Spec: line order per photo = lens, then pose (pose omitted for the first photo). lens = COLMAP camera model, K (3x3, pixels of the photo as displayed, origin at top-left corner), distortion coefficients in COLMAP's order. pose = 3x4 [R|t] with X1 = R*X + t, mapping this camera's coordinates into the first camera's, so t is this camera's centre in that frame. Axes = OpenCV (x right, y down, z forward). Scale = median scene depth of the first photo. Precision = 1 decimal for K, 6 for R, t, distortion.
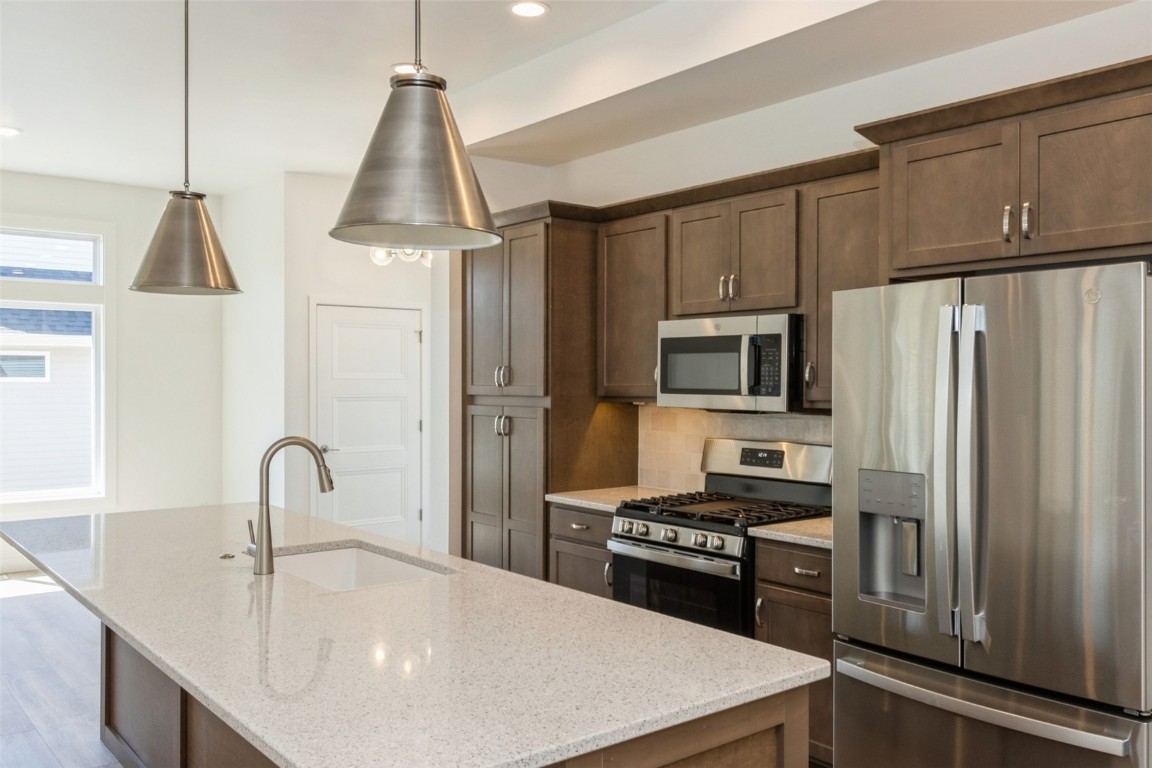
lens RADIAL K [[960.8, 0, 576.0], [0, 960.8, 384.0], [0, 0, 1]] dist [0.000619, -0.000278]
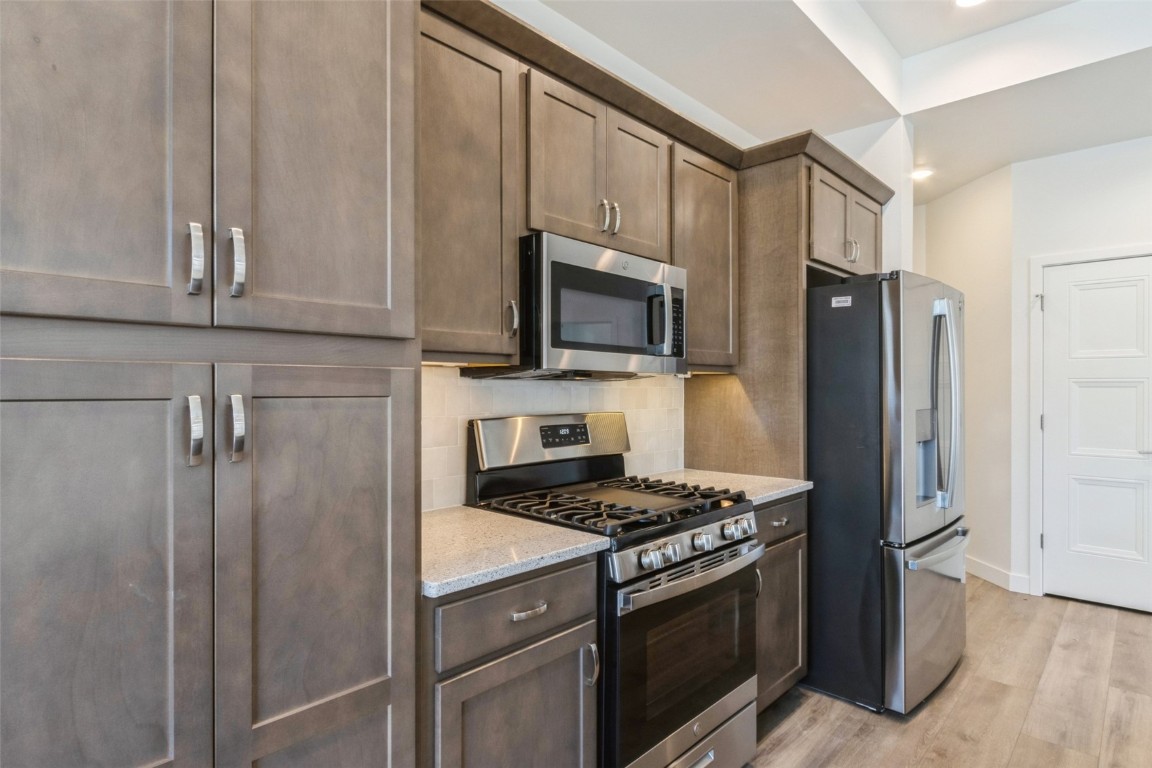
lens RADIAL K [[615.9, 0, 574.4], [0, 615.9, 389.1], [0, 0, 1]] dist [0.001802, 0.000414]
pose [[-0.141978, -0.002934, 0.989865, -0.346187], [0.005227, 0.999979, 0.003713, 0.038657], [-0.989856, 0.005701, -0.141960, 1.142310]]
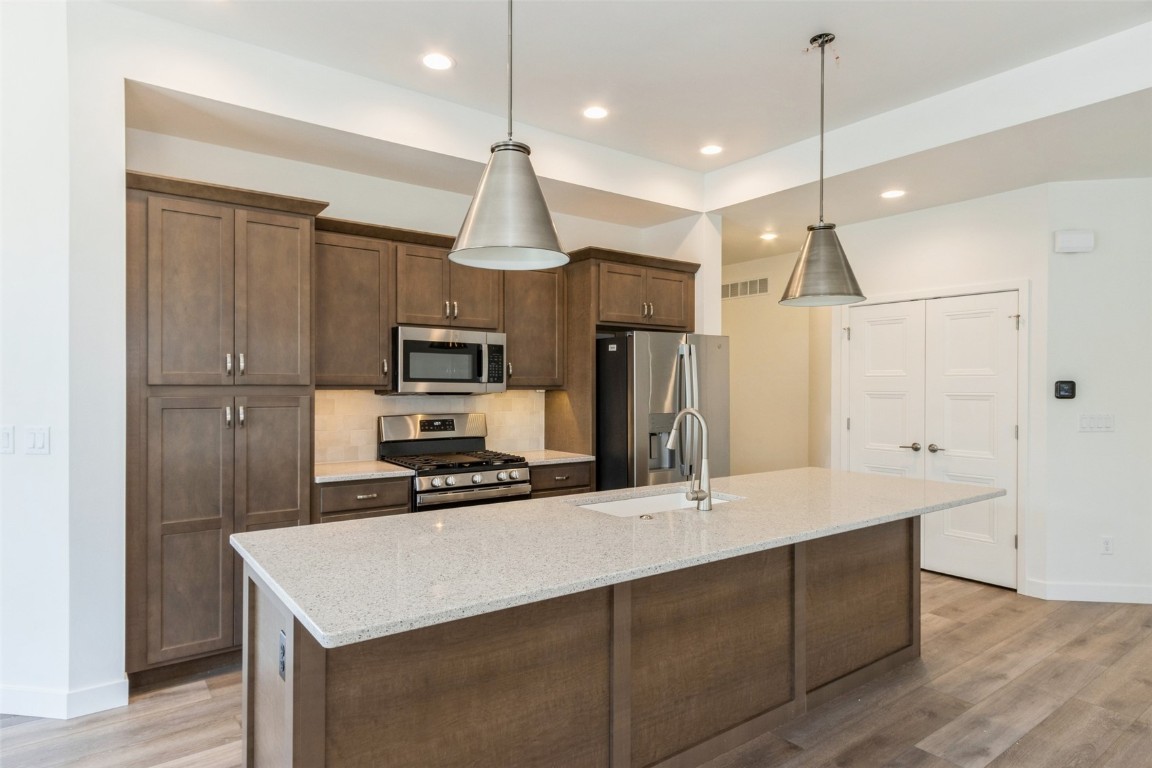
lens RADIAL K [[655.5, 0, 573.9], [0, 655.5, 387.8], [0, 0, 1]] dist [0.008315, 0.000362]
pose [[0.035532, -0.004302, 0.999359, -0.874267], [0.002756, 0.999987, 0.004206, 0.015931], [-0.999365, 0.002605, 0.035543, 0.806104]]
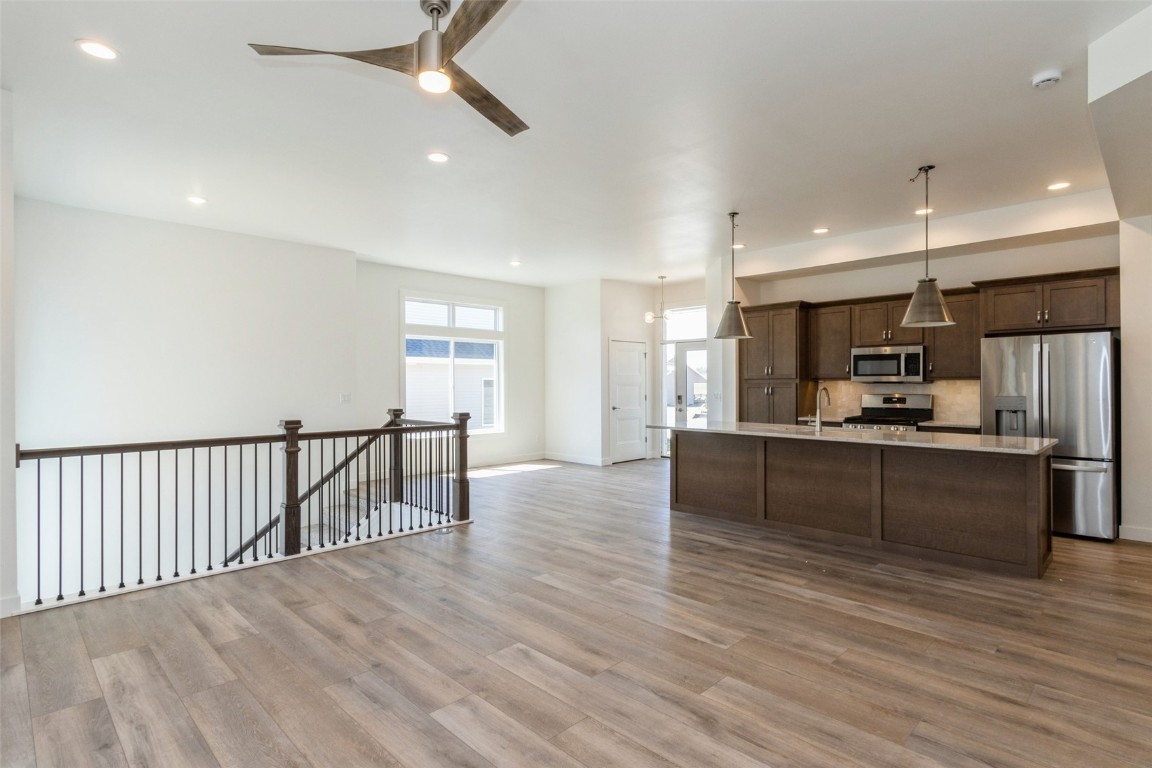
lens RADIAL K [[582.0, 0, 576.0], [0, 582.0, 384.0], [0, 0, 1]] dist [0.007015, -0.000349]
pose [[0.994350, -0.005500, 0.106007, -0.898322], [0.005918, 0.999976, -0.003631, 0.034606], [-0.105984, 0.004238, 0.994359, -0.522076]]
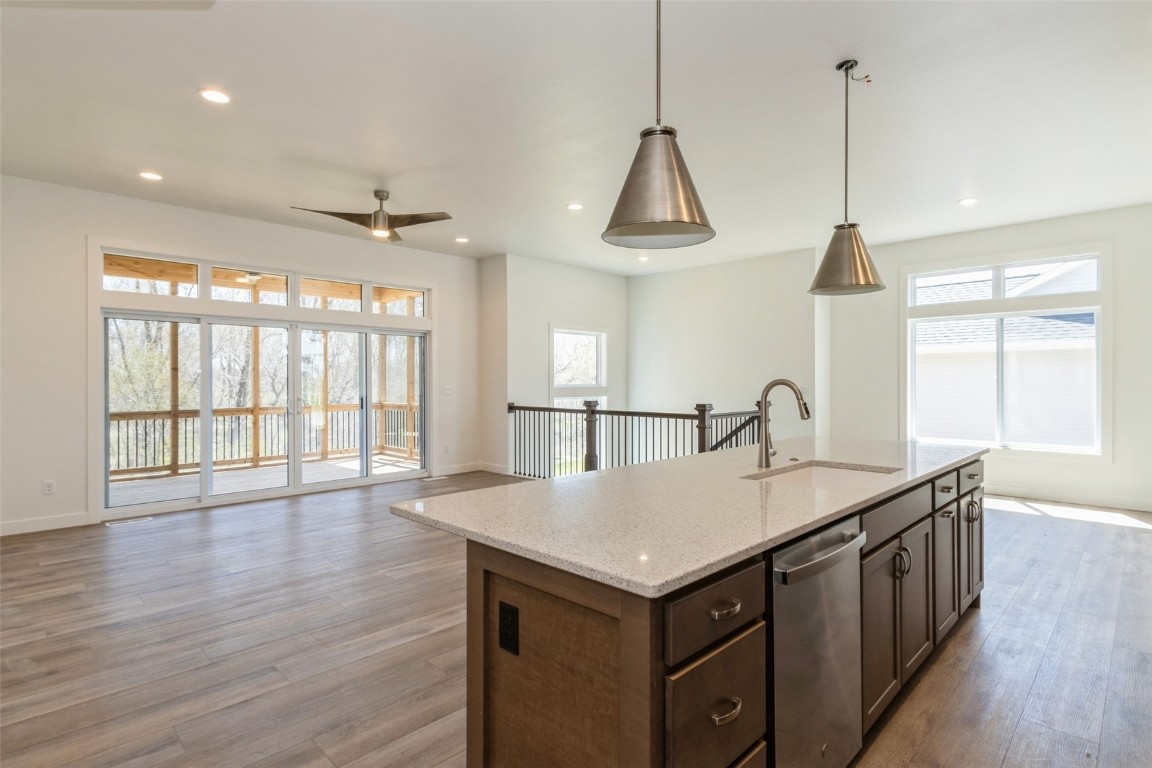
lens RADIAL K [[582.0, 0, 576.0], [0, 582.0, 384.0], [0, 0, 1]] dist [0.007015, -0.000349]
pose [[0.115955, 0.002640, -0.993251, 0.397308], [-0.004741, 0.999987, 0.002104, 0.044549], [0.993243, 0.004465, 0.115966, 0.413362]]
